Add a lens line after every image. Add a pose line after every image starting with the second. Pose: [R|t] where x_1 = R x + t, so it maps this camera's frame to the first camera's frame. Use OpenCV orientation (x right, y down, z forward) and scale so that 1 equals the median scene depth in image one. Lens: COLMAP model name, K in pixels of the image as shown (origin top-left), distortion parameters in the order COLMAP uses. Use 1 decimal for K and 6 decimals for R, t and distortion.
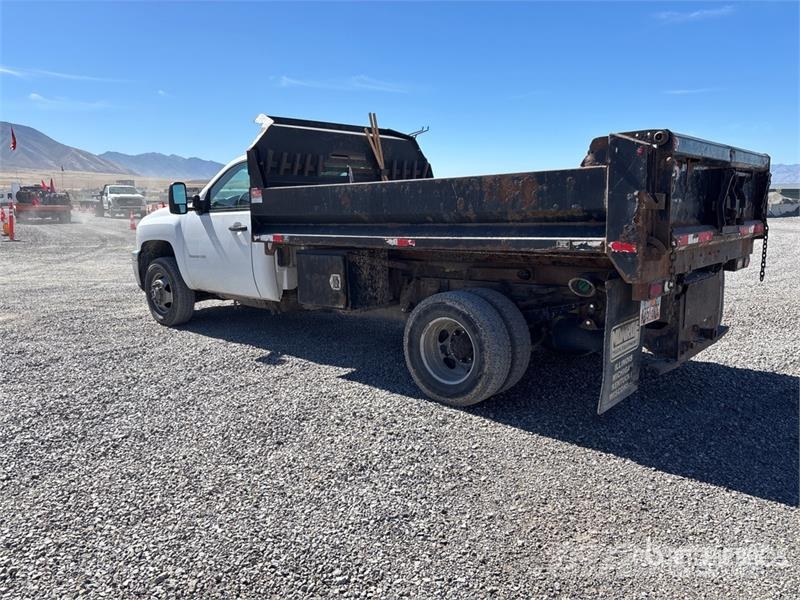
lens RADIAL K [[602.3, 0, 401.7], [0, 602.3, 315.9], [0, 0, 1]] dist [0.050293, -0.078750]
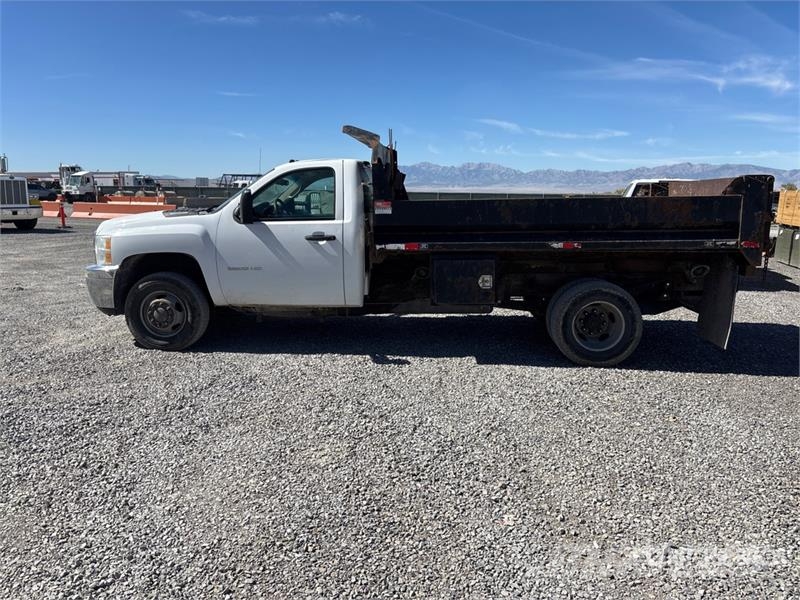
lens RADIAL K [[608.1, 0, 400.0], [0, 608.1, 300.0], [0, 0, 1]] dist [0.055802, -0.052633]
pose [[0.801910, -0.088227, 0.590894, -1.038559], [0.098244, 0.995046, 0.015244, -0.061449], [-0.589312, 0.045828, 0.806605, 0.165183]]
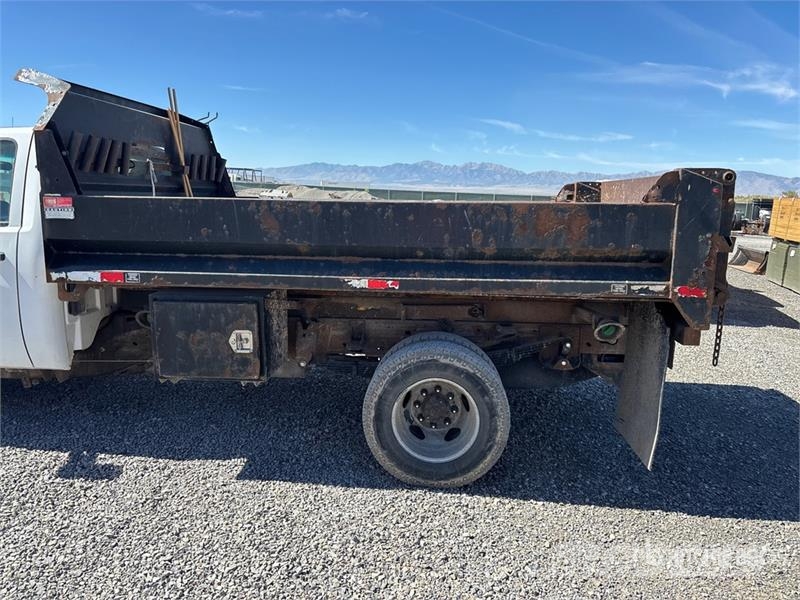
lens RADIAL K [[608.1, 0, 400.0], [0, 608.1, 300.0], [0, 0, 1]] dist [0.055802, -0.052633]
pose [[0.803044, -0.070362, 0.591751, -0.406807], [0.073615, 0.997112, 0.018662, -0.112816], [-0.591355, 0.028575, 0.805905, 0.378709]]
